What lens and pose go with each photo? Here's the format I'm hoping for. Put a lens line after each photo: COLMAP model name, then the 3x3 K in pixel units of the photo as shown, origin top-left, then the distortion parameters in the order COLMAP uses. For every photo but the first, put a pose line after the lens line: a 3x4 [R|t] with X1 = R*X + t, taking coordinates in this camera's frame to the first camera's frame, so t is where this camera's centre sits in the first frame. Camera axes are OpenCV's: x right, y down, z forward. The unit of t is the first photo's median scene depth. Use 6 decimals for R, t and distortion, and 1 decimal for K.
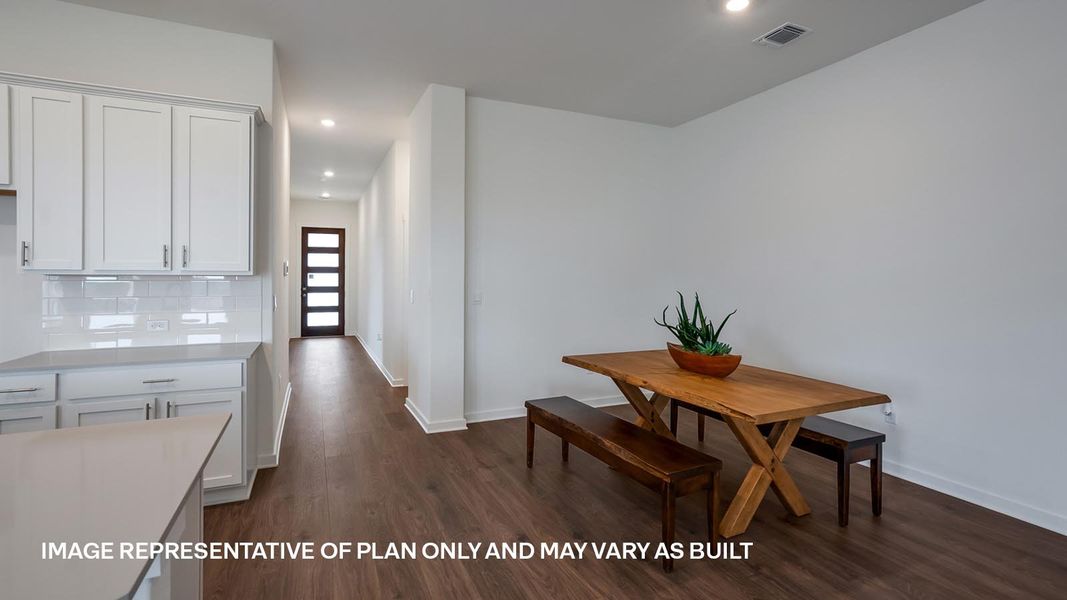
lens RADIAL K [[501.1, 0, 546.4], [0, 501.1, 272.9], [0, 0, 1]] dist [-0.049807, 0.038198]
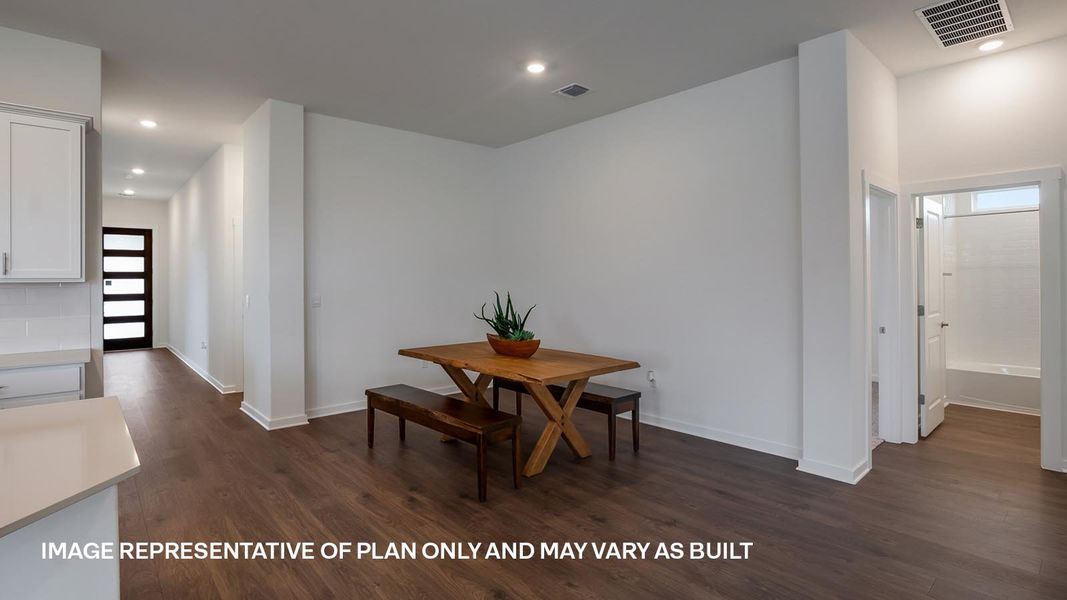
lens RADIAL K [[512.7, 0, 535.4], [0, 512.7, 276.6], [0, 0, 1]] dist [-0.028333, 0.001439]
pose [[0.958088, -0.008905, 0.286337, -0.002858], [0.008241, 0.999960, 0.003523, -0.003501], [-0.286357, -0.001016, 0.958122, -0.240608]]
